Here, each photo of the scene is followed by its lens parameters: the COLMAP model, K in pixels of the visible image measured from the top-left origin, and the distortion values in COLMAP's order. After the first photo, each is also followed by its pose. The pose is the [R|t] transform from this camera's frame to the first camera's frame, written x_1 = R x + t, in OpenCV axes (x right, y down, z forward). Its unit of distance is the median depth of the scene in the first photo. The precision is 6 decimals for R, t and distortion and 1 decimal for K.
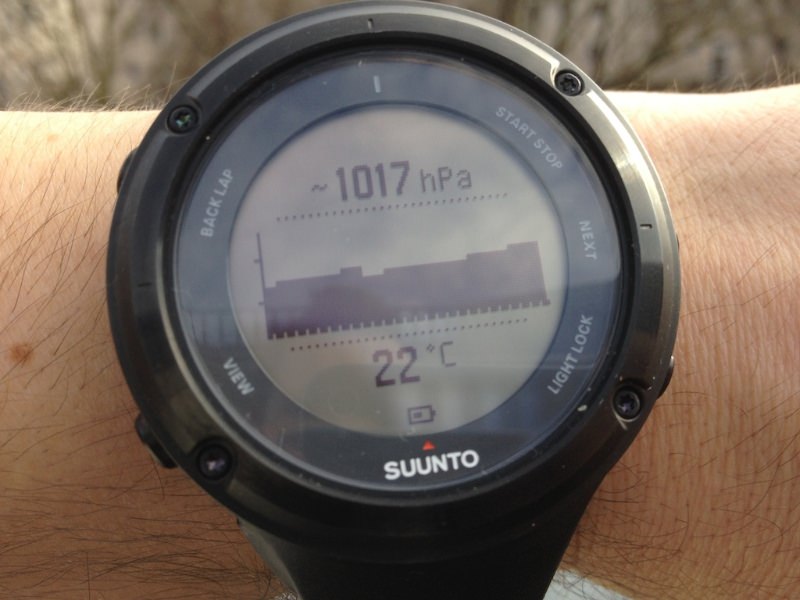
lens RADIAL K [[822.6, 0, 390.7], [0, 822.6, 319.5], [0, 0, 1]] dist [-0.074738, 0.000000]
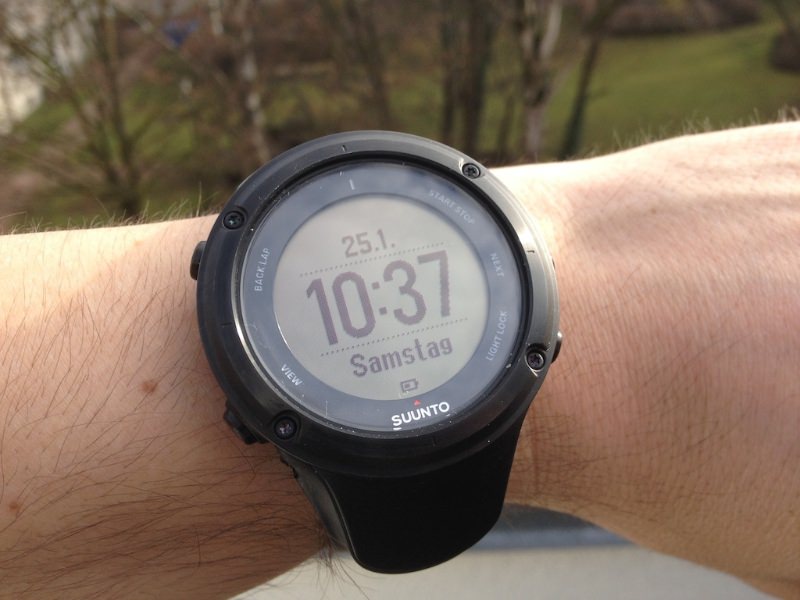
lens RADIAL K [[822.6, 0, 398.4], [0, 822.6, 295.7], [0, 0, 1]] dist [-0.074738, 0.000000]
pose [[0.987767, -0.123322, 0.095440, -0.110944], [0.135569, 0.981559, -0.134771, 0.154619], [-0.077060, 0.146061, 0.986270, -0.565913]]
